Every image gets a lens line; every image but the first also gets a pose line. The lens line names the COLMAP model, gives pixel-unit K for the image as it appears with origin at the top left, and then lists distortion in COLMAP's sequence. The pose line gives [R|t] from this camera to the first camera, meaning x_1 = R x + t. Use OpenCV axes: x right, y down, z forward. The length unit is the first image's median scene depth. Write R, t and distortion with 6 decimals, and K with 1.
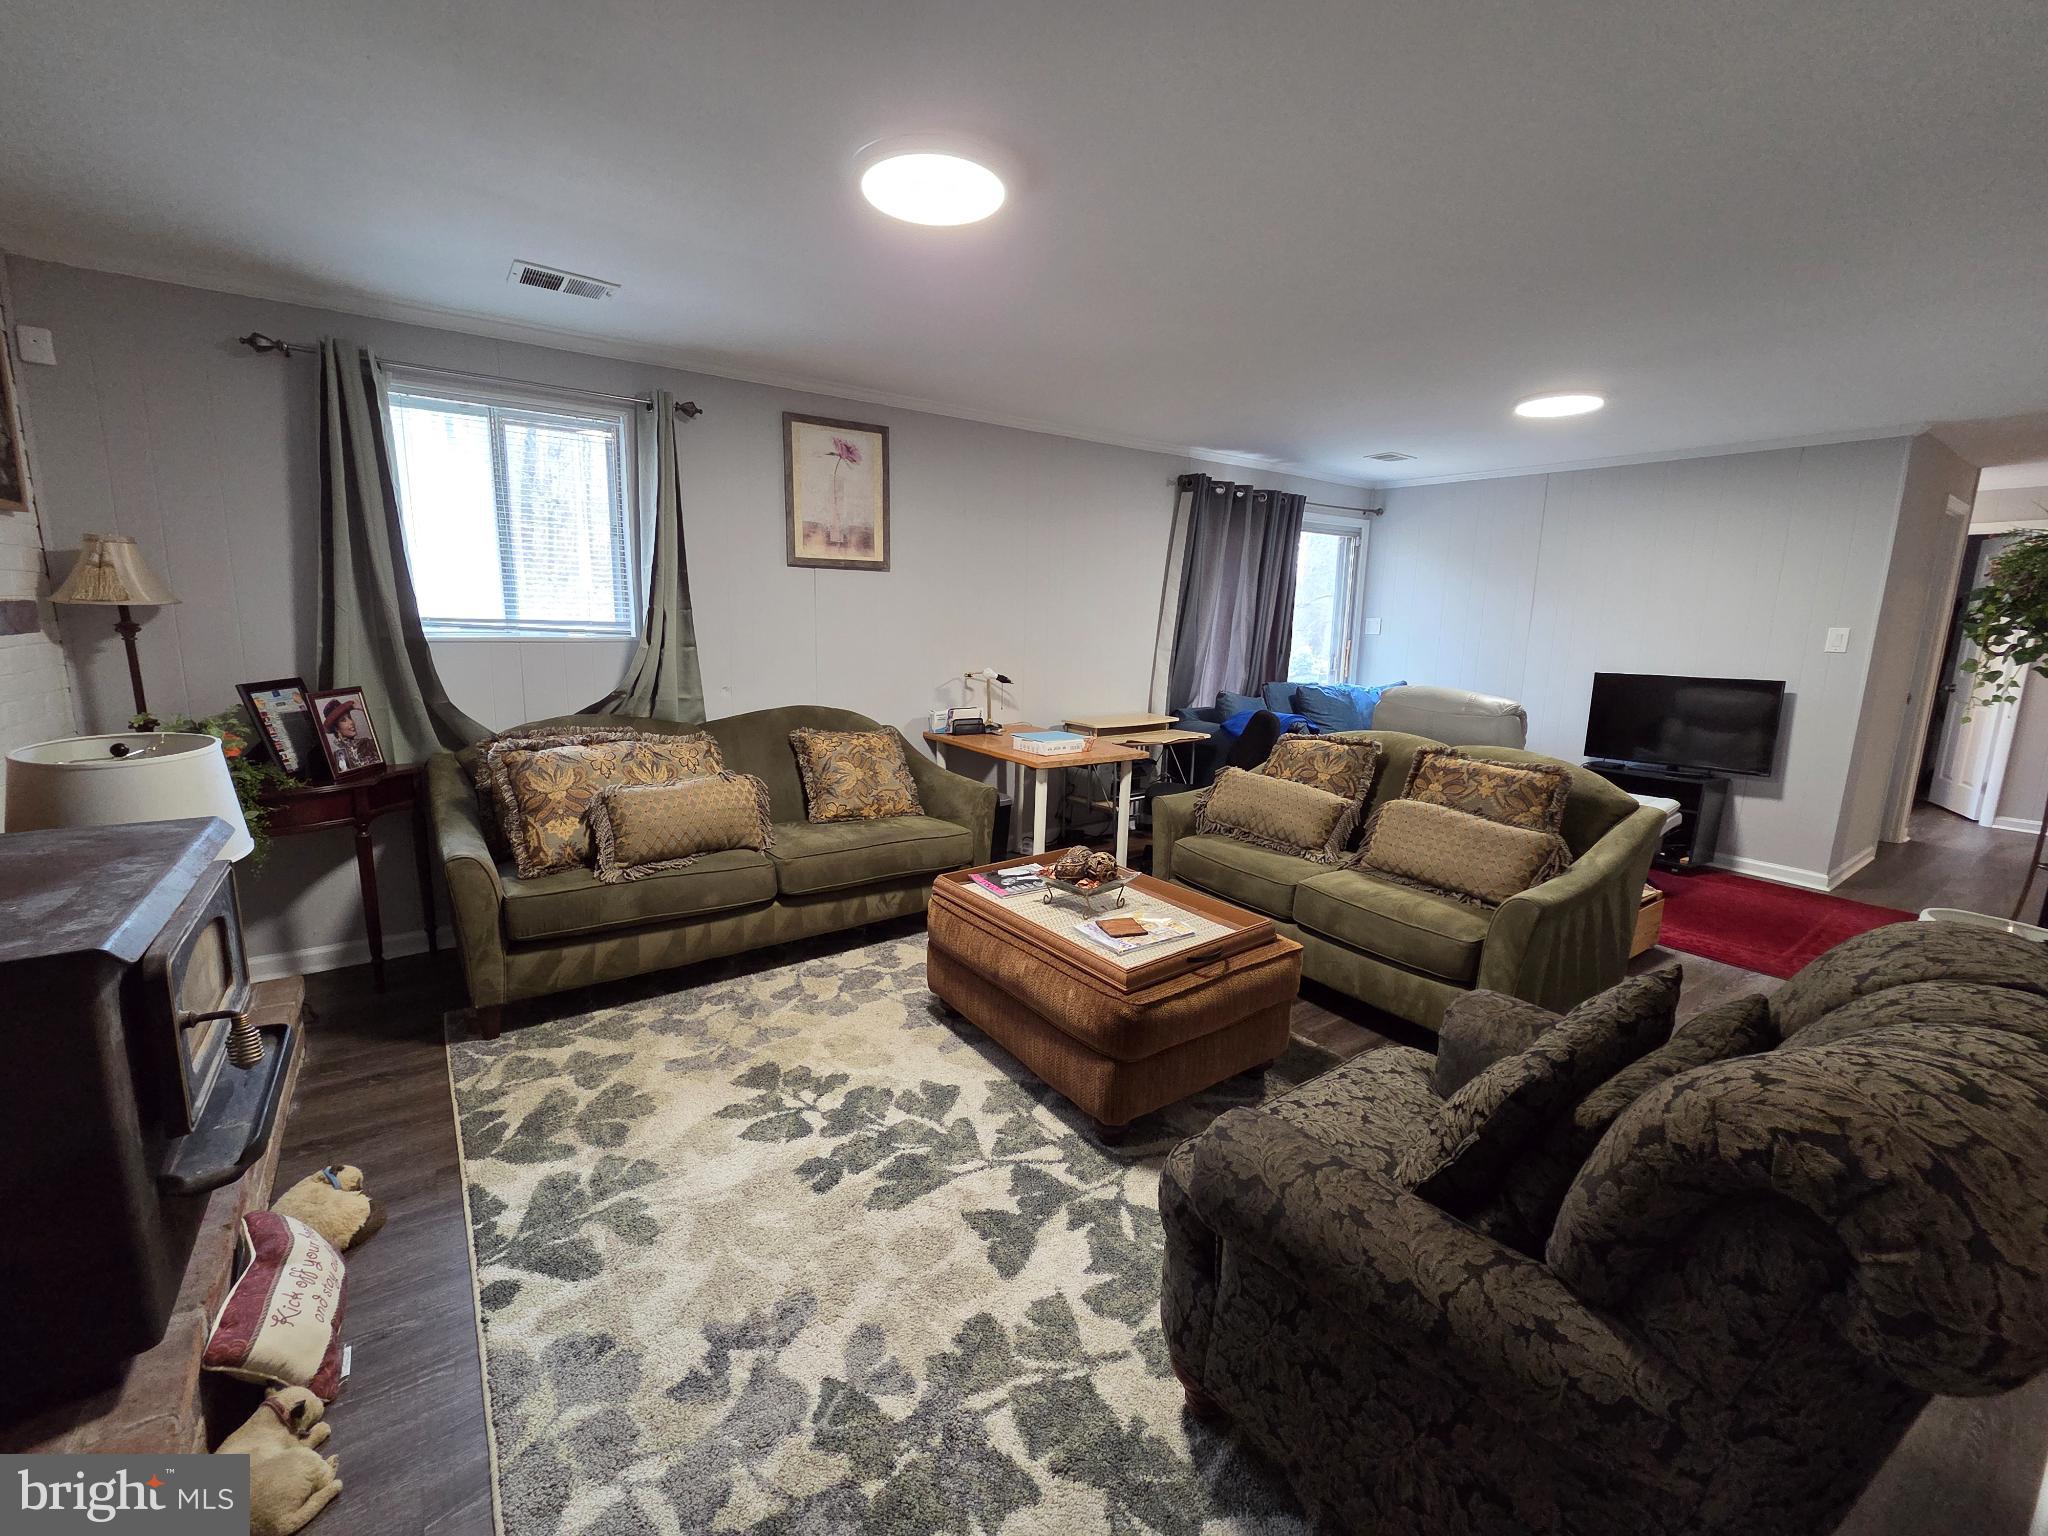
lens RADIAL K [[843.6, 0, 1013.7], [0, 843.6, 756.9], [0, 0, 1]] dist [-0.001717, 0.000195]
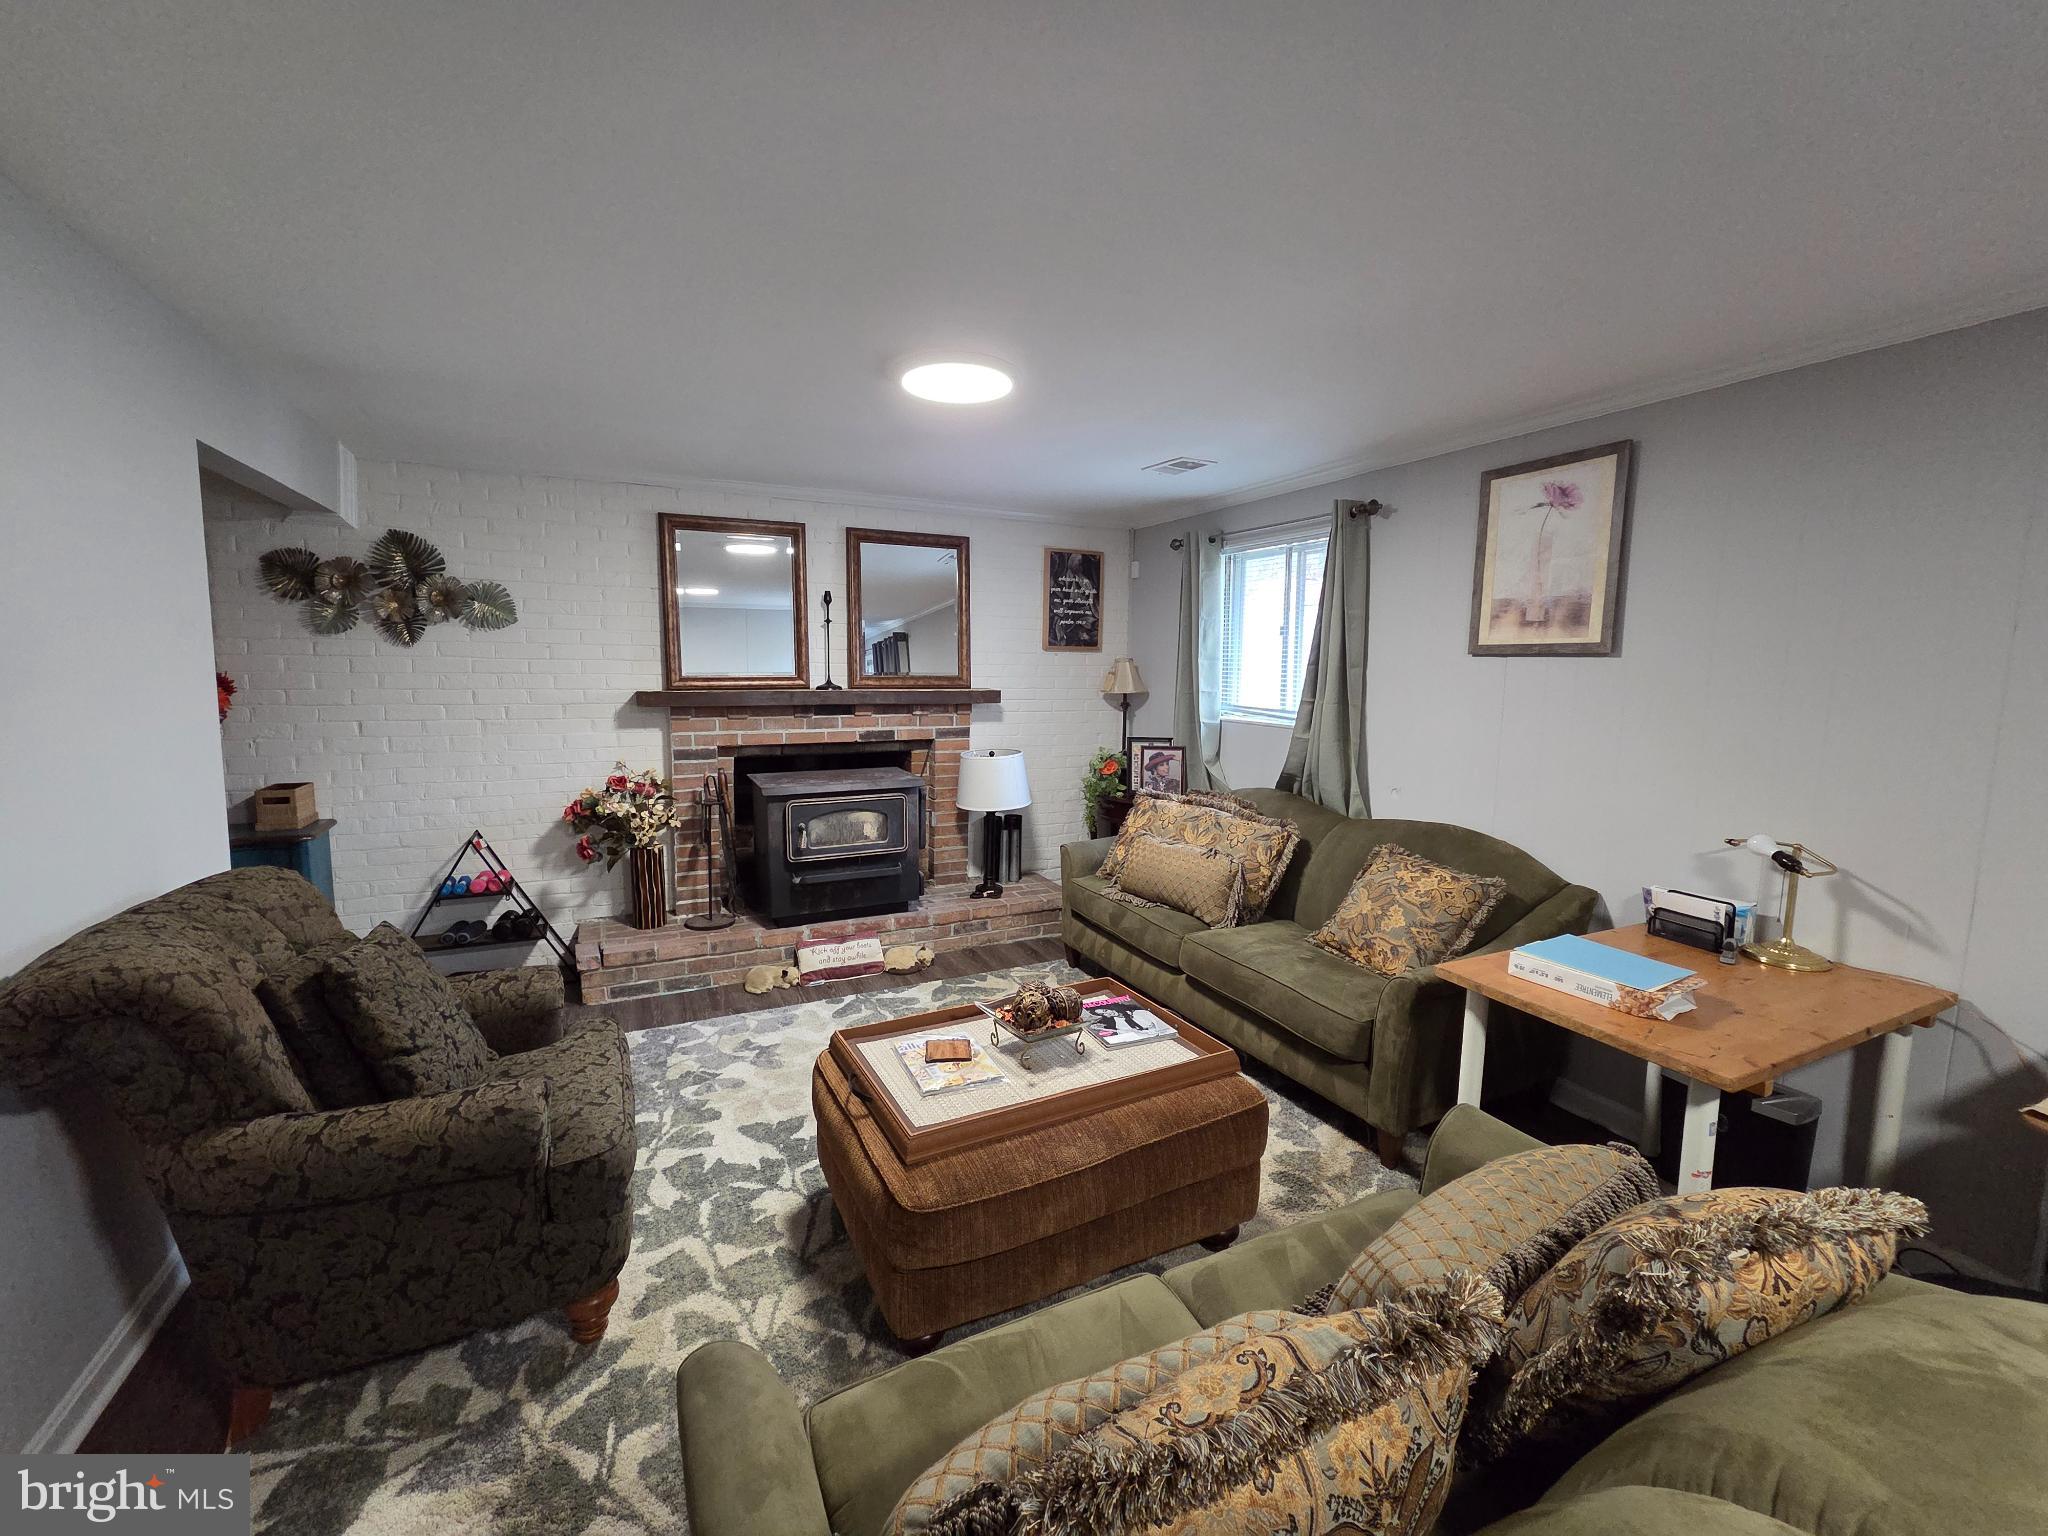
lens RADIAL K [[843.6, 0, 1021.3], [0, 843.6, 763.6], [0, 0, 1]] dist [-0.001717, 0.000195]
pose [[-0.159246, 0.091640, -0.982977, 0.663639], [-0.188989, 0.974439, 0.121461, -0.152731], [0.968981, 0.205114, -0.137856, 0.767594]]
